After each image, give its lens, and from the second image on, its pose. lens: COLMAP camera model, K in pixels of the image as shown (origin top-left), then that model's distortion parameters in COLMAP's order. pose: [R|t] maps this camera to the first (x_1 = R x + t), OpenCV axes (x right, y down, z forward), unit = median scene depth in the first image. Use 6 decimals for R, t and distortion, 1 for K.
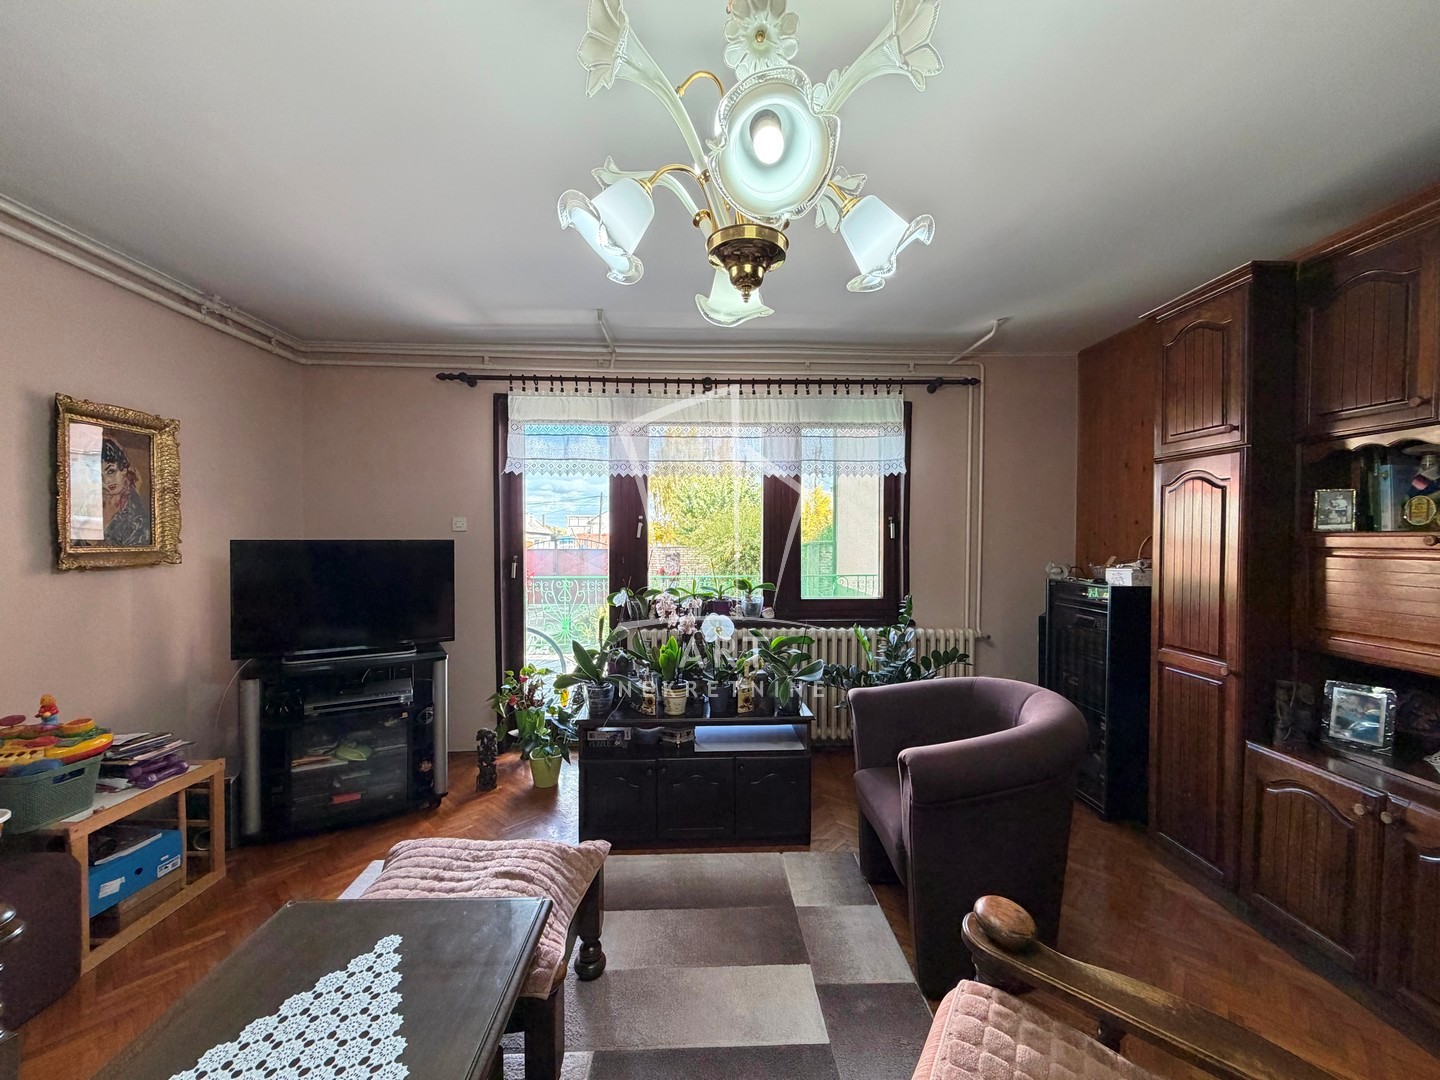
lens RADIAL K [[571.0, 0, 721.7], [0, 571.0, 543.3], [0, 0, 1]] dist [-0.001137, -0.000087]
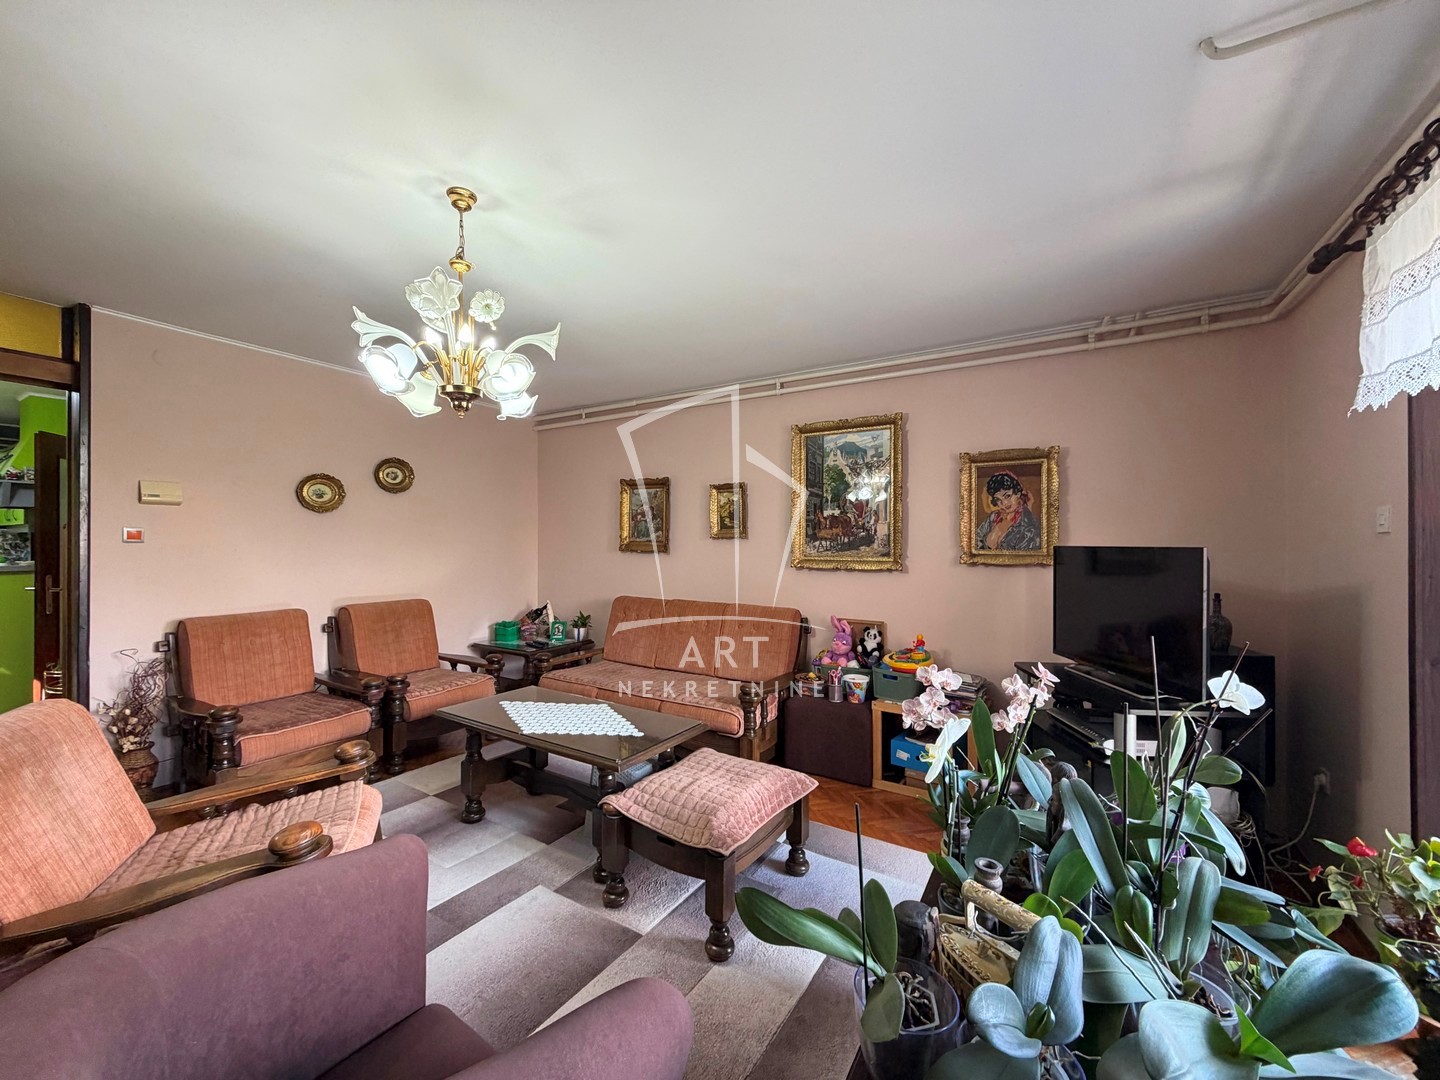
lens RADIAL K [[571.0, 0, 720.5], [0, 571.0, 540.5], [0, 0, 1]] dist [-0.001137, -0.000087]
pose [[-0.558986, -0.002748, -0.829173, 0.457535], [-0.012293, 0.999912, 0.004973, -0.015303], [0.829086, 0.012973, -0.558971, 1.144898]]
